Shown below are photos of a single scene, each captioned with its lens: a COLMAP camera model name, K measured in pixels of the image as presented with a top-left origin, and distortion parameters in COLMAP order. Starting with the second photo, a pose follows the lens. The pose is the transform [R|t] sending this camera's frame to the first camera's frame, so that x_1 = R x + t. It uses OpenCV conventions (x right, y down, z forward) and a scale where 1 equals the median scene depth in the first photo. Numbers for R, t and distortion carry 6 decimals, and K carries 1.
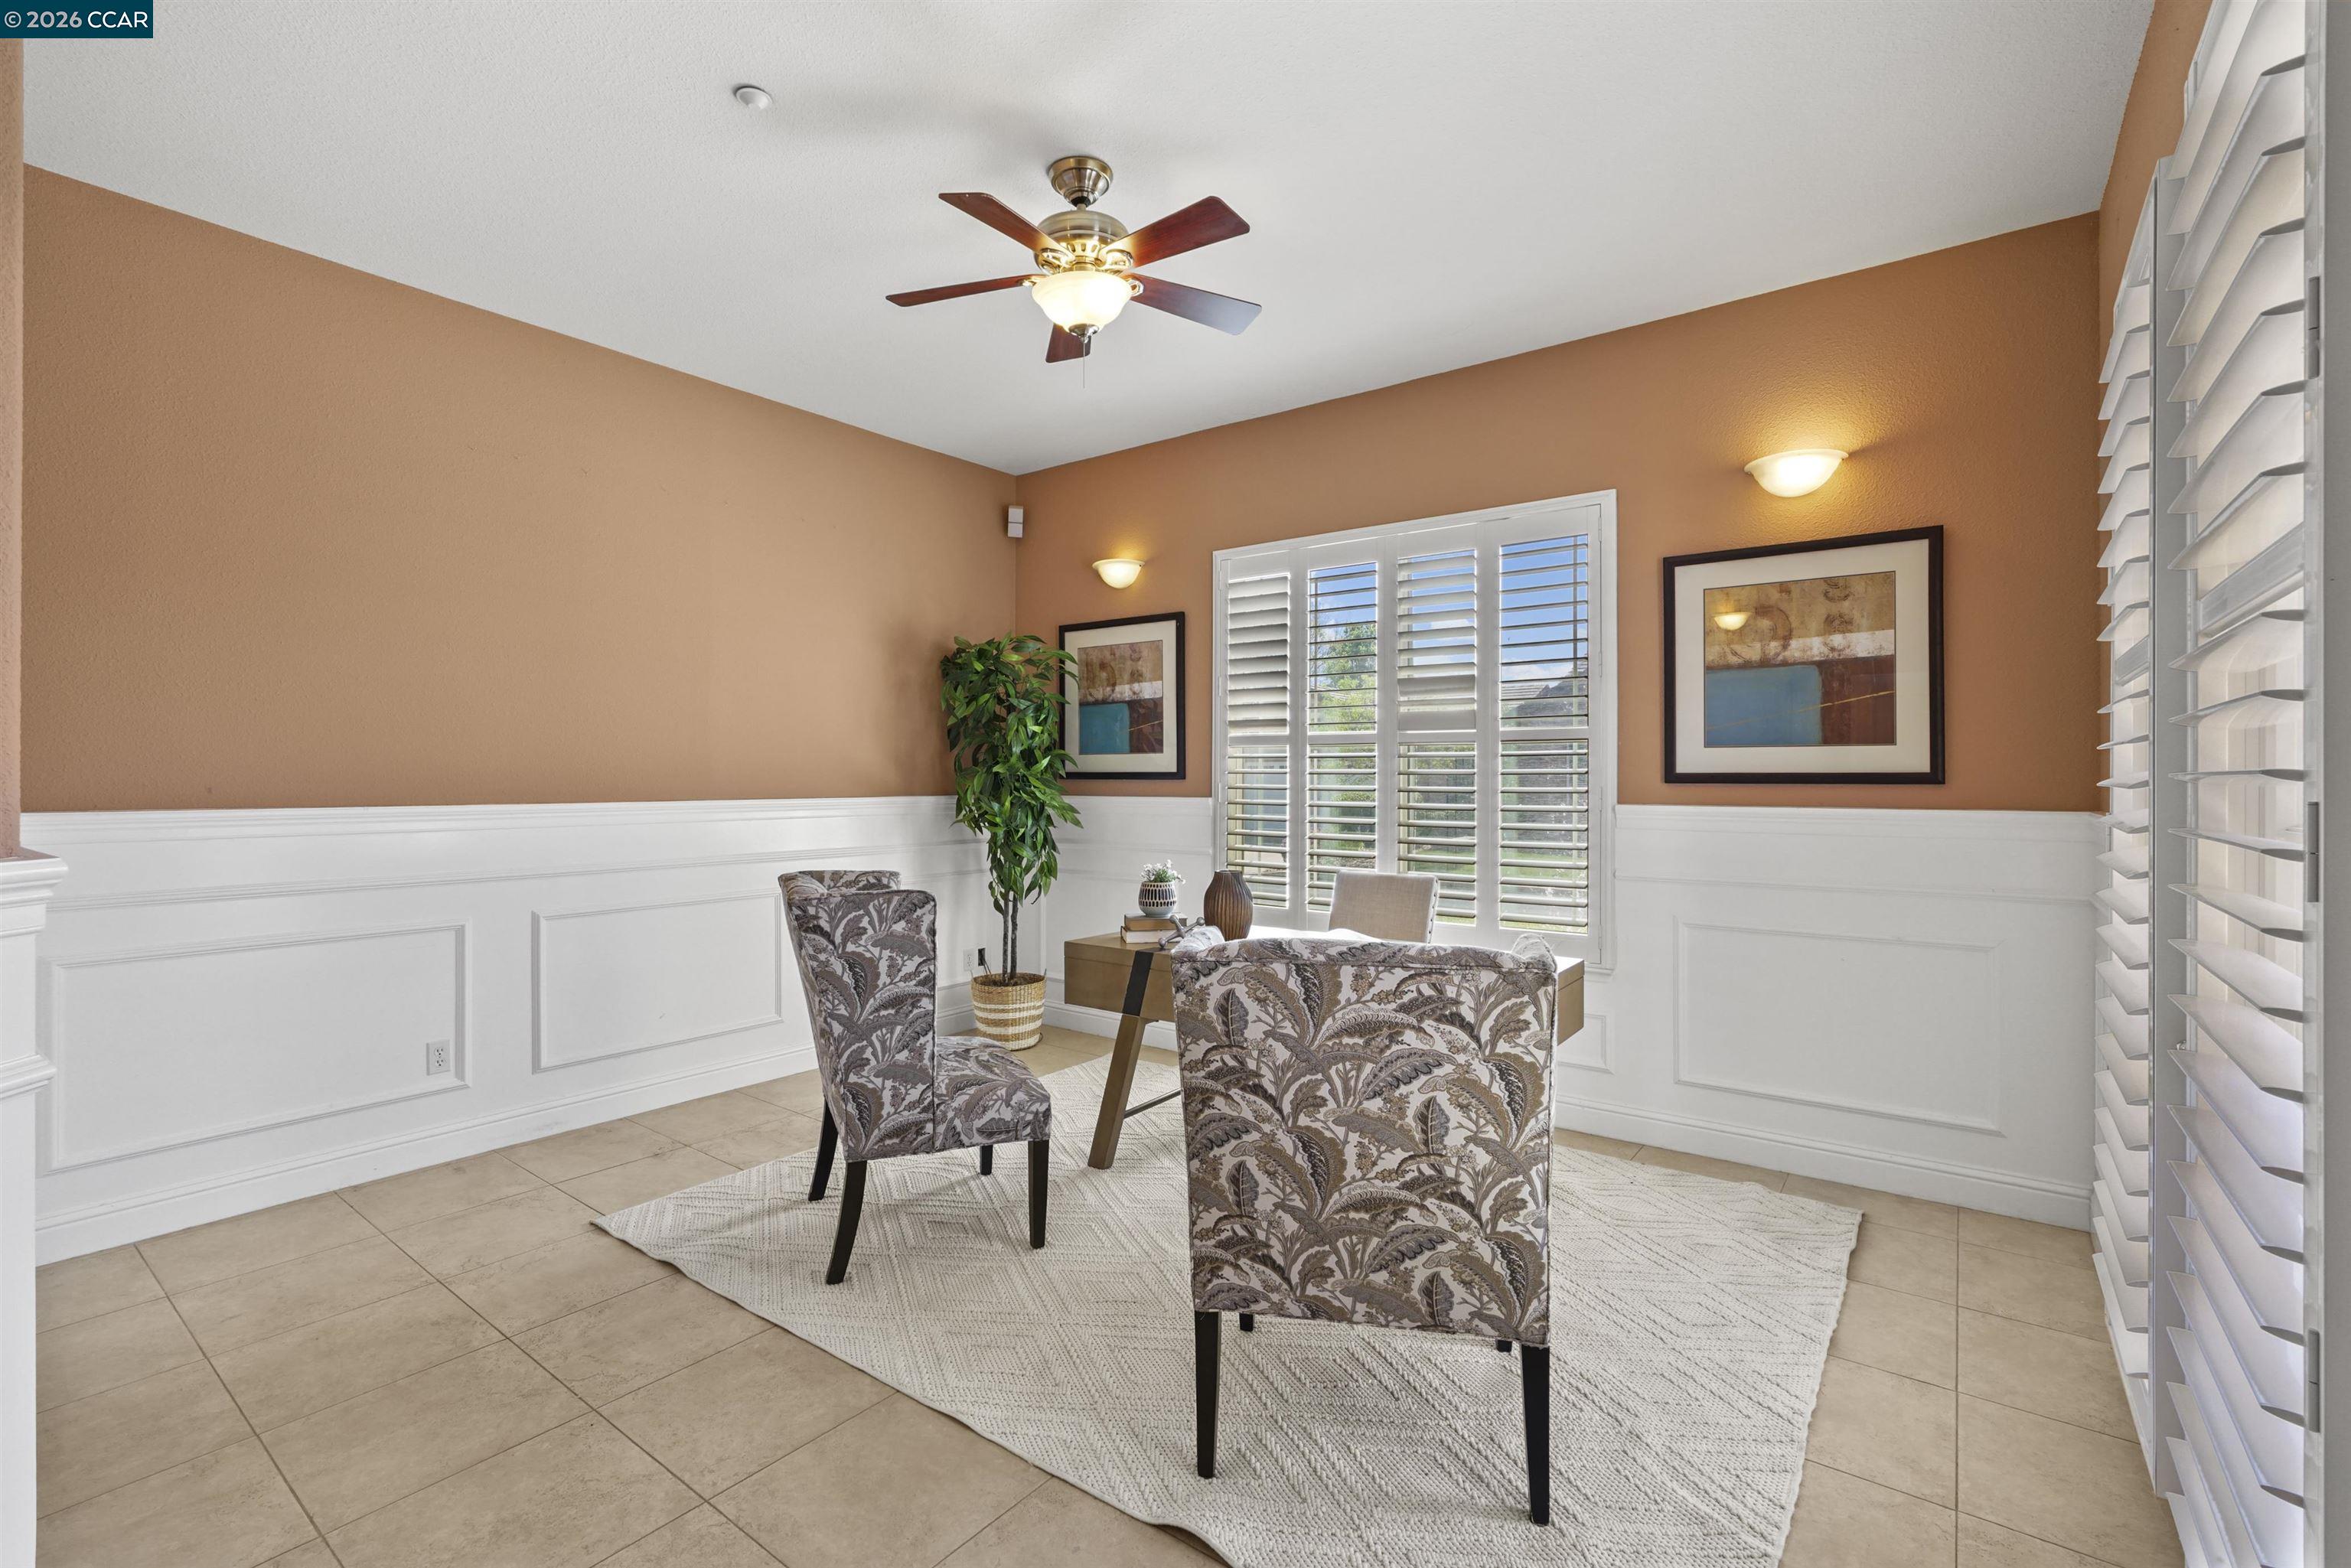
lens RADIAL K [[1032.2, 0, 1175.5], [0, 1032.2, 784.0], [0, 0, 1]] dist [-0.015402, 0.009170]
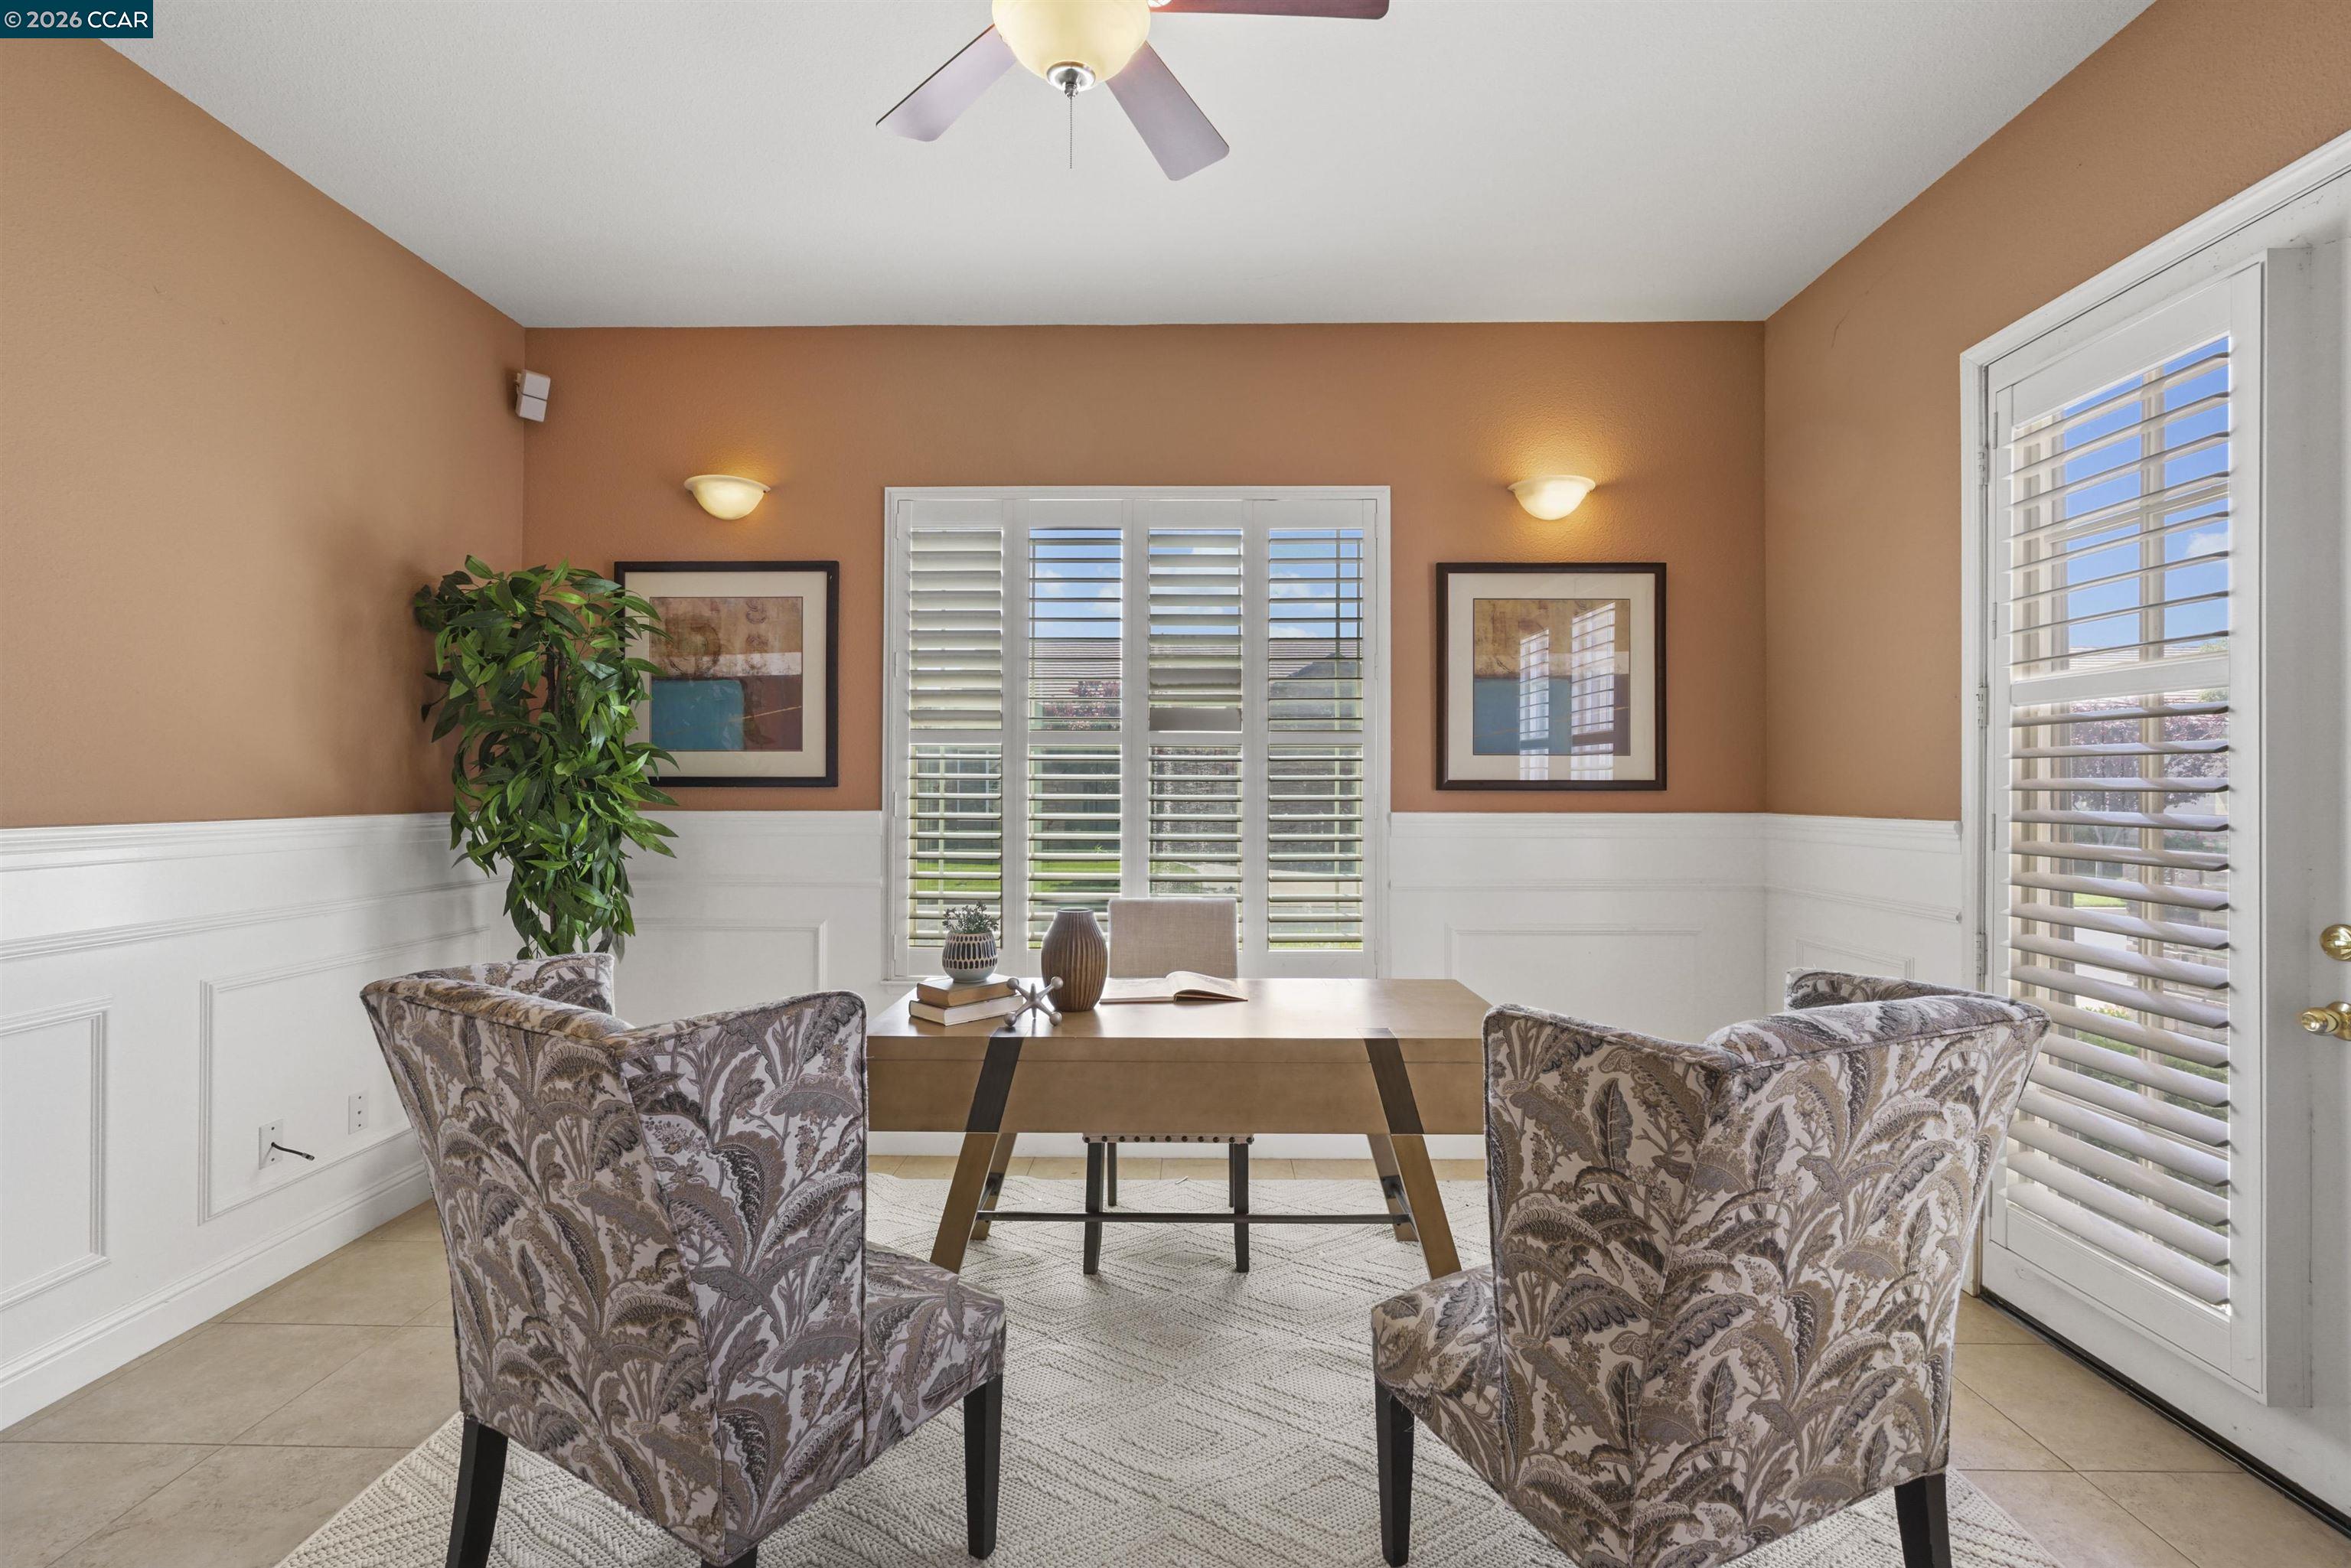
lens RADIAL K [[1032.2, 0, 1175.5], [0, 1032.2, 784.0], [0, 0, 1]] dist [-0.015402, 0.009170]
pose [[0.808727, 0.001731, 0.588182, -0.313379], [0.003432, 0.999965, -0.007661, 0.000077], [-0.588175, 0.008214, 0.808692, 0.345055]]
